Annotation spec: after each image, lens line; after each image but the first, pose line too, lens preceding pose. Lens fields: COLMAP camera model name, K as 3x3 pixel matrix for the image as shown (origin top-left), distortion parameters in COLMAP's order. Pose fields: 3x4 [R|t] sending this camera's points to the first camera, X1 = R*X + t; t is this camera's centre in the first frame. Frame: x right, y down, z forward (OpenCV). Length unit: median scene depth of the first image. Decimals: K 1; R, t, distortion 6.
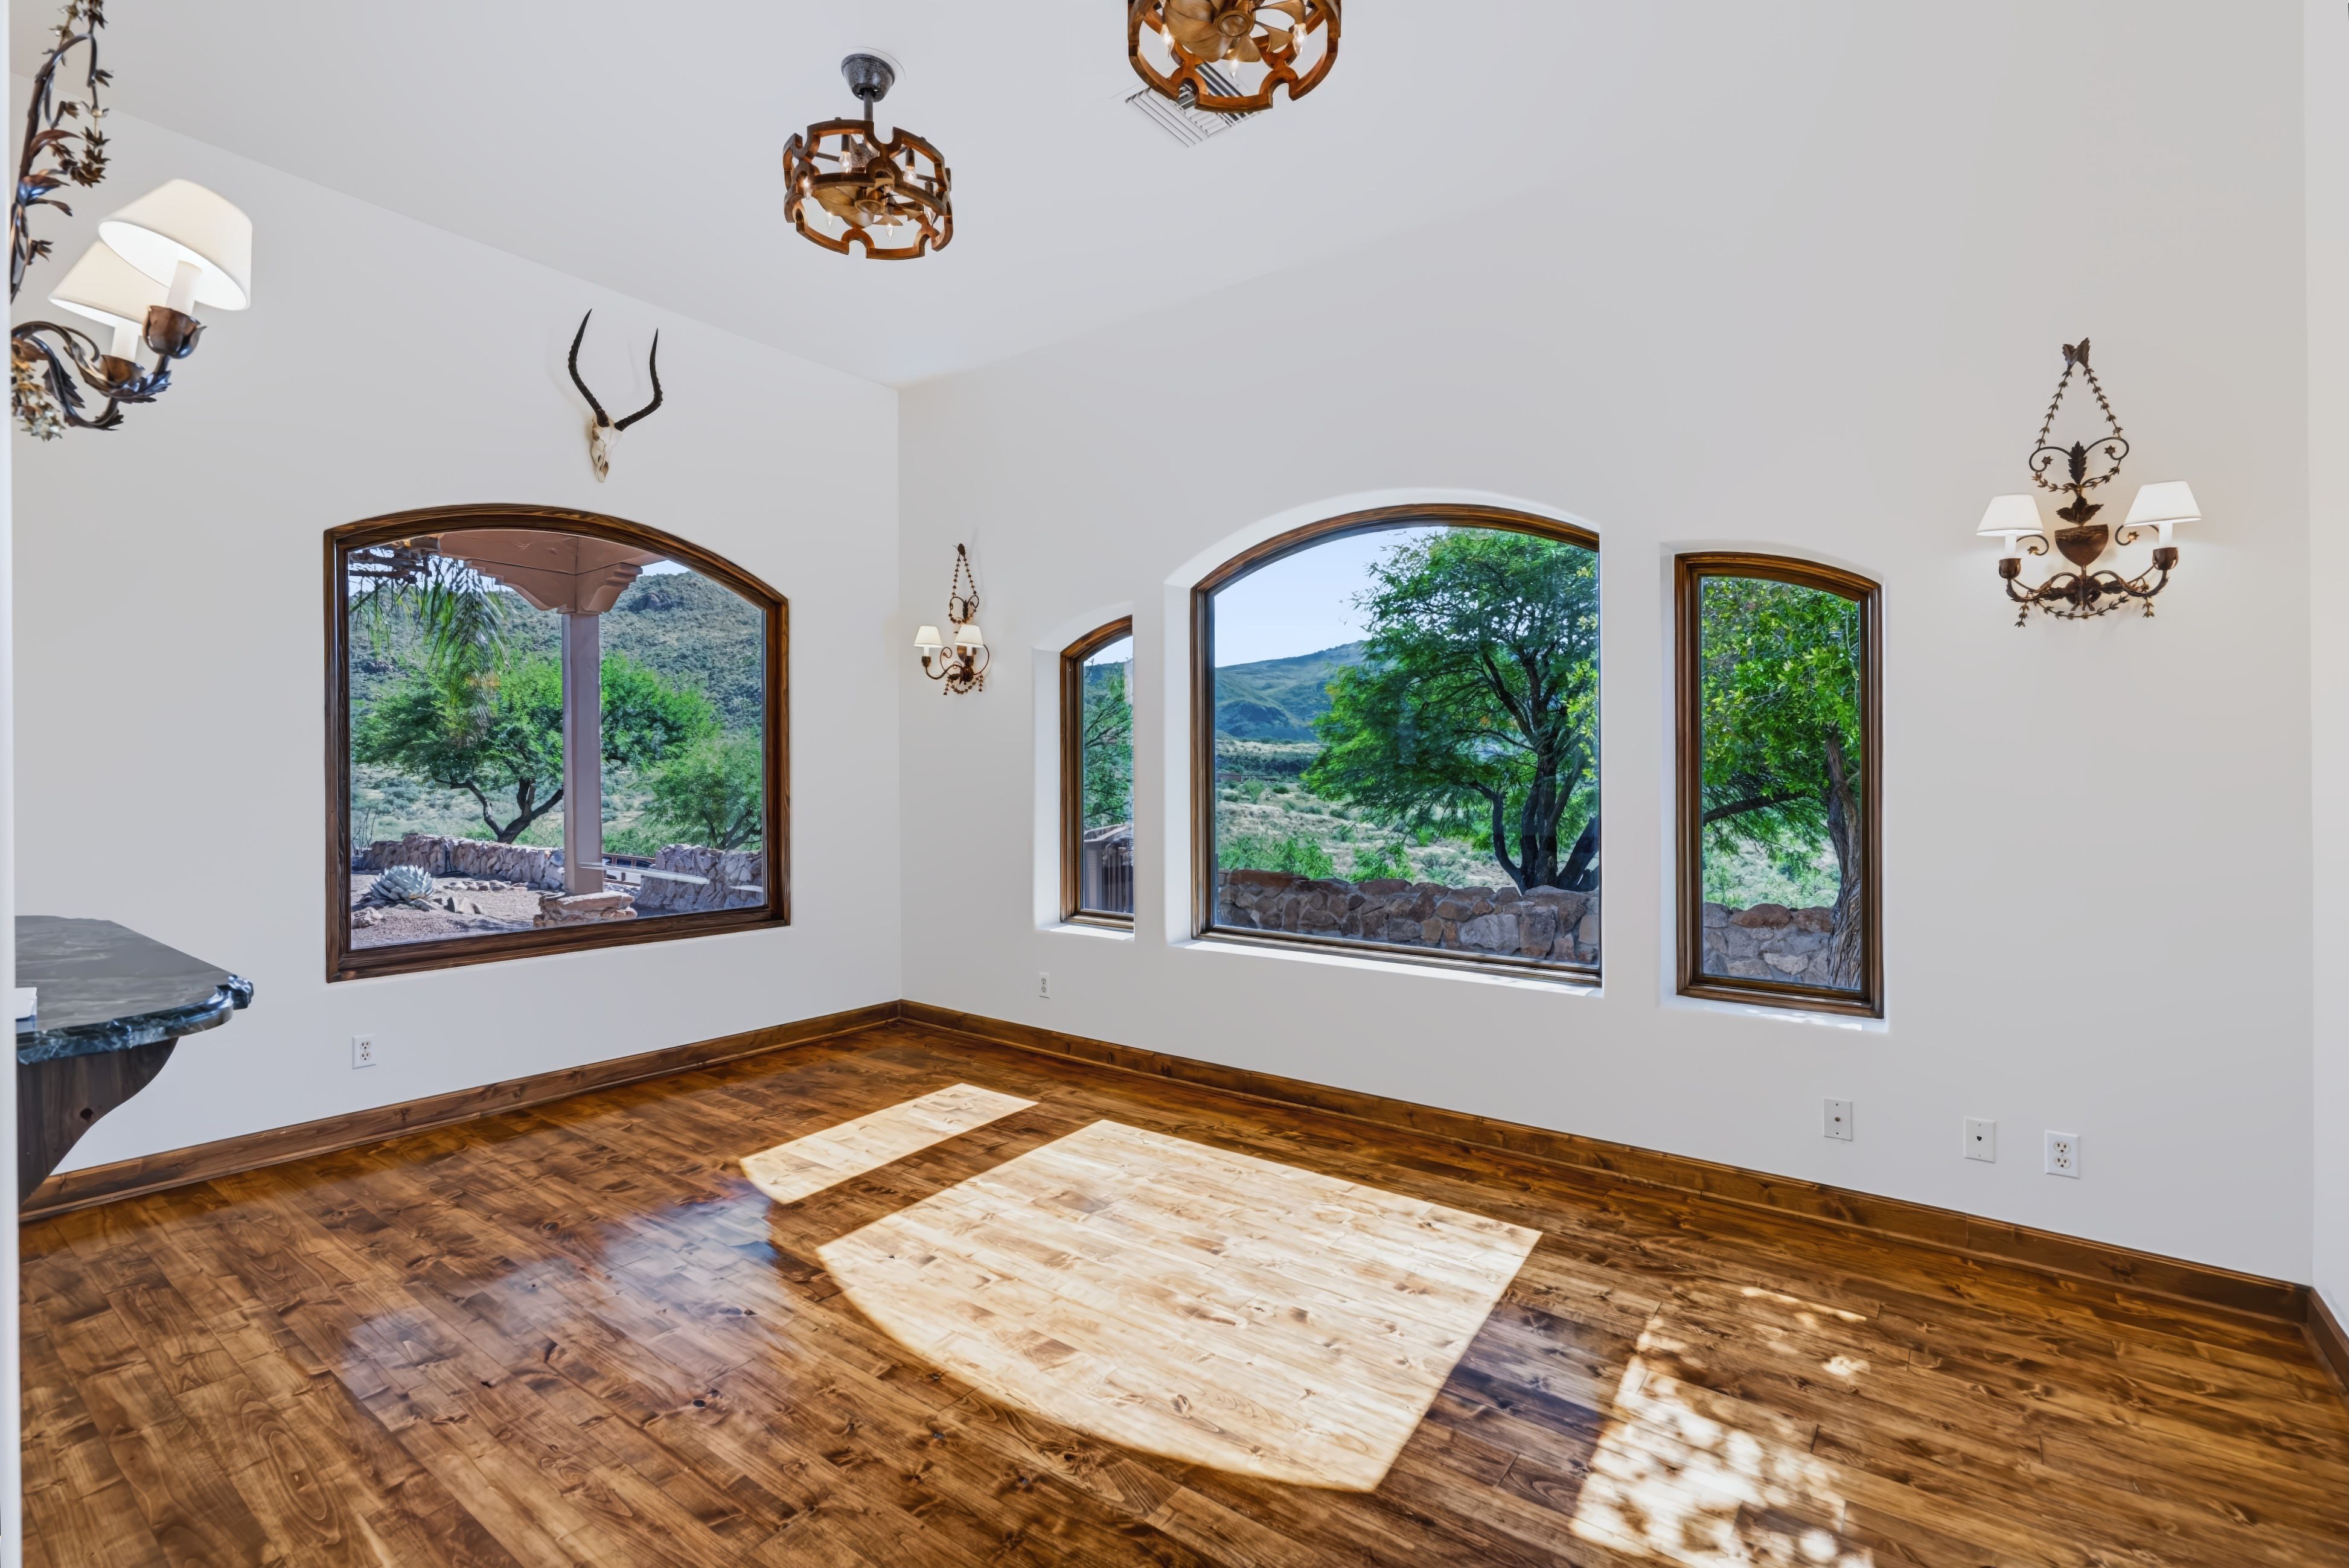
lens RADIAL K [[1079.1, 0, 1175.2], [0, 1079.1, 765.2], [0, 0, 1]] dist [-0.002254, 0.000761]
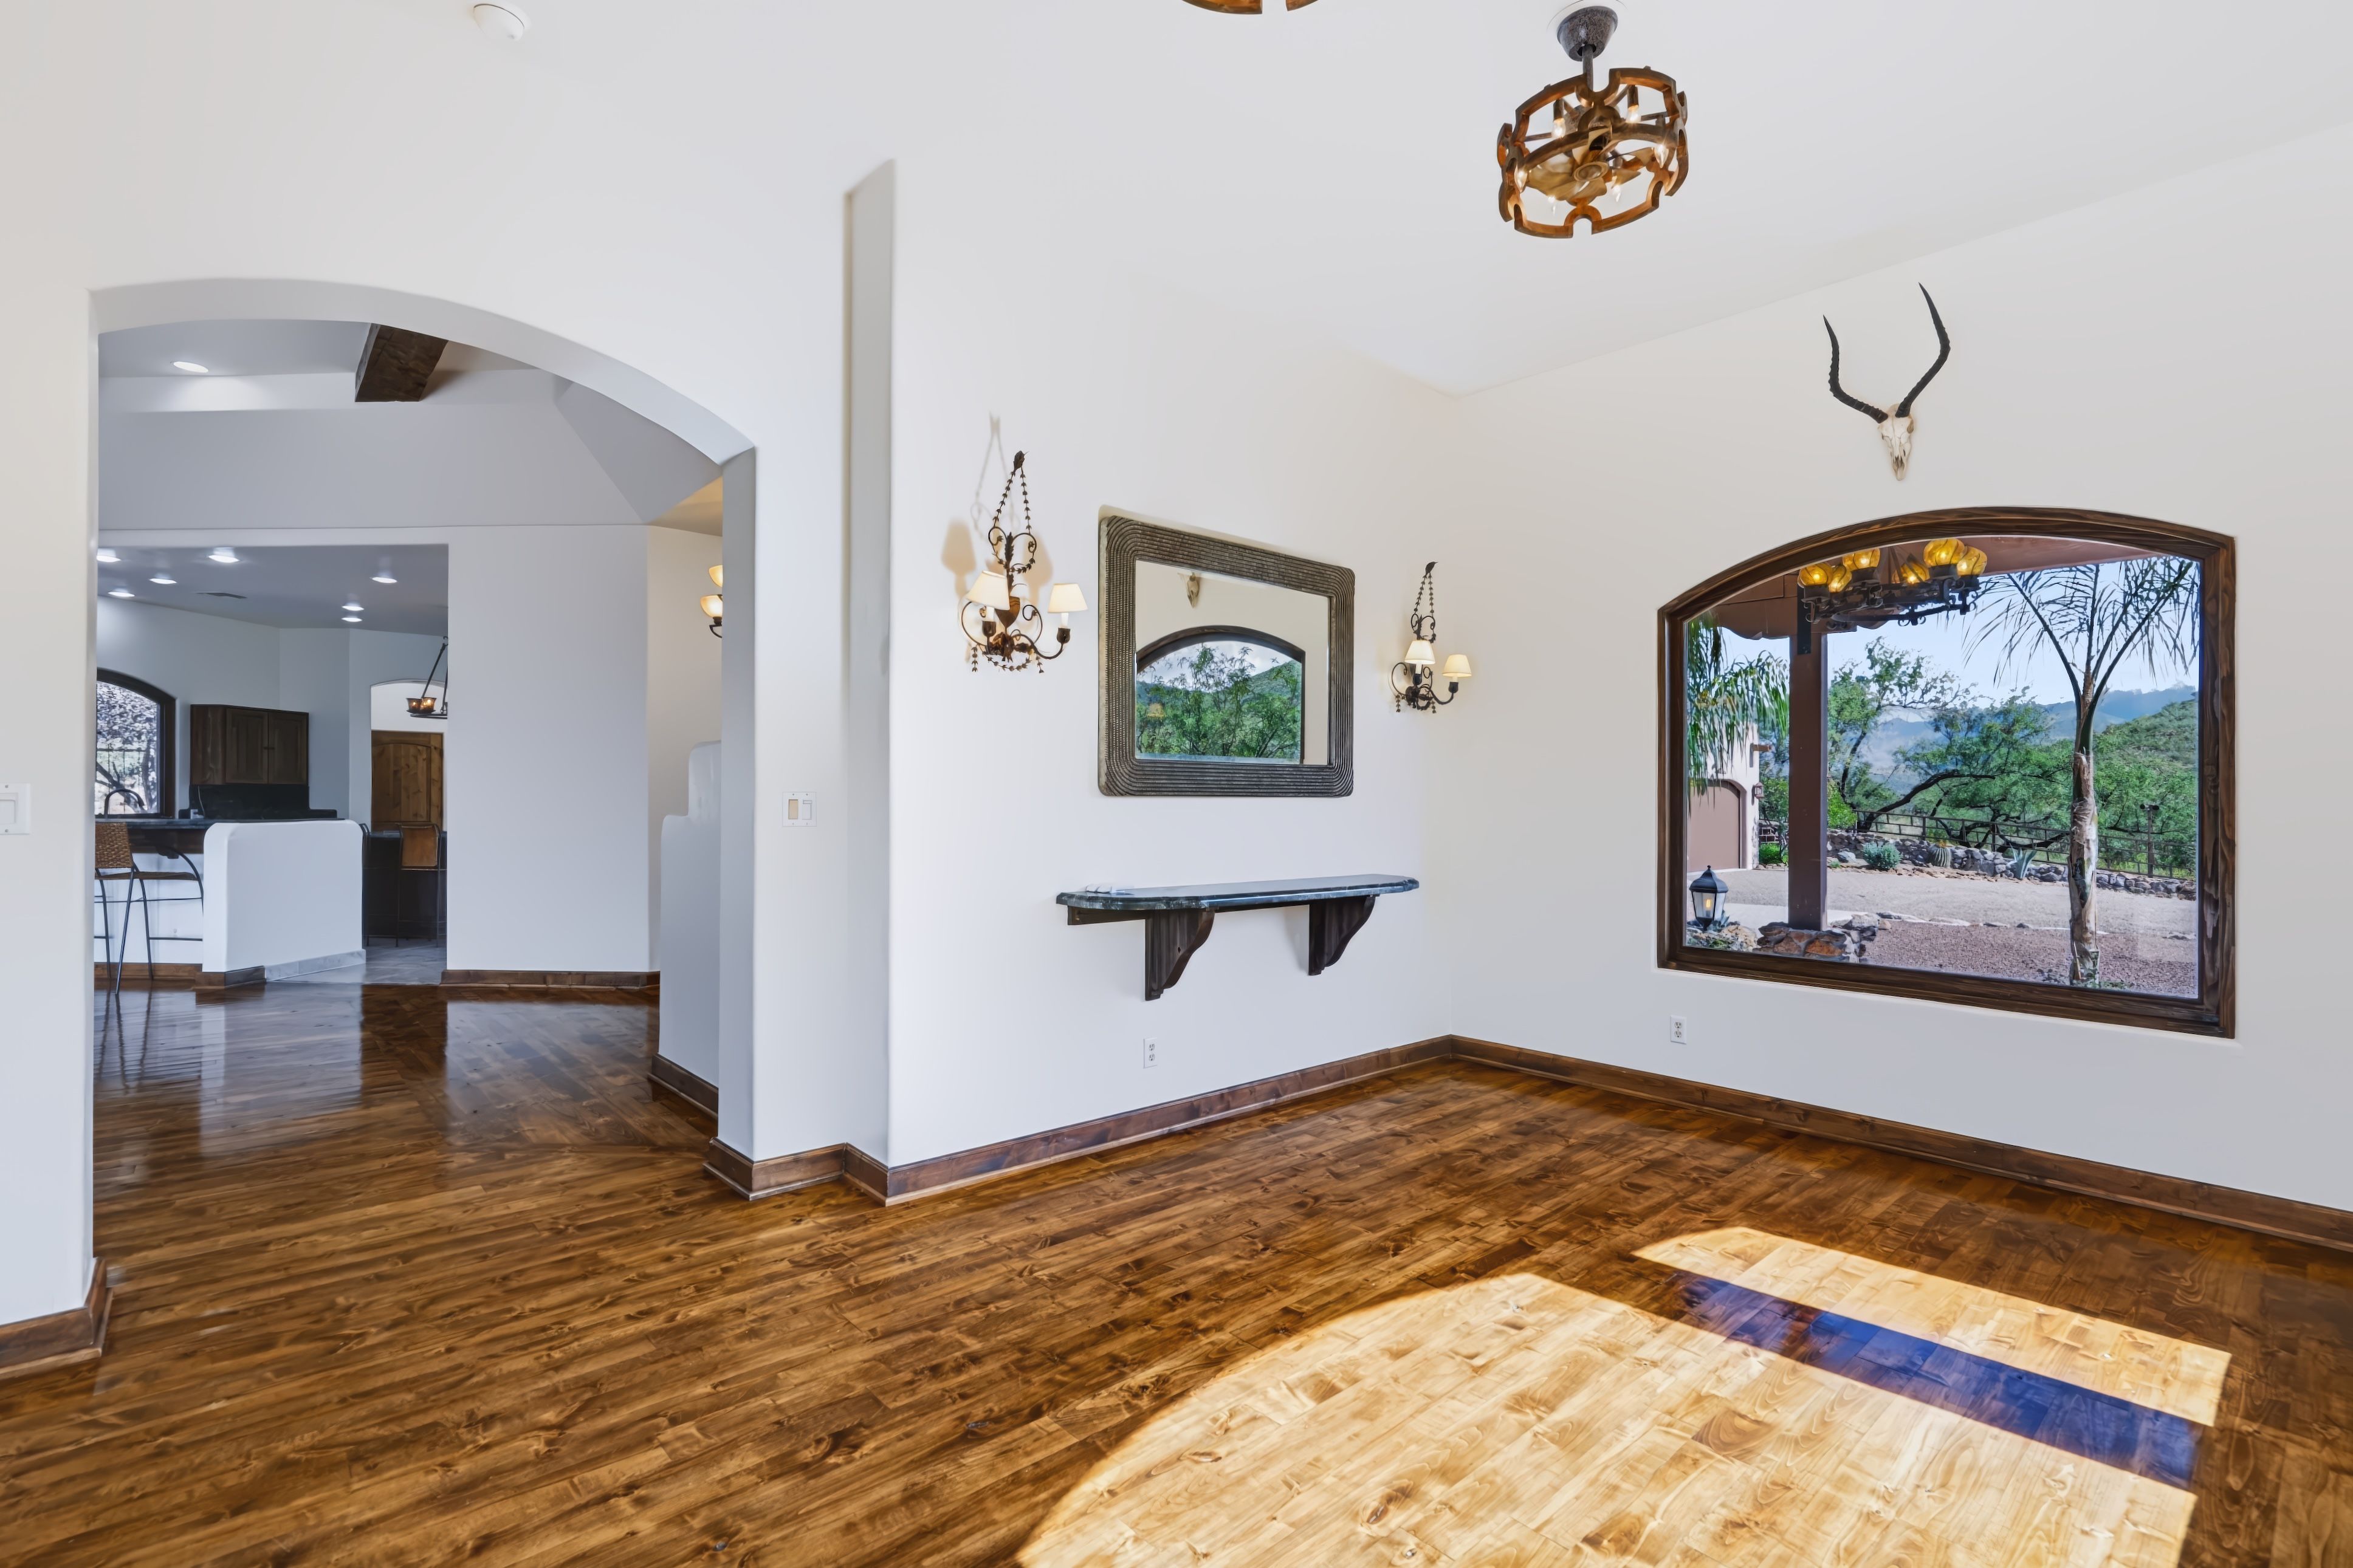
lens RADIAL K [[1081.0, 0, 1179.3], [0, 1081.0, 804.6], [0, 0, 1]] dist [-0.002254, 0.000761]
pose [[-0.206396, -0.001049, -0.978468, 0.639402], [-0.001435, 0.999999, -0.000769, 0.013992], [0.978468, 0.001245, -0.206397, 0.798456]]
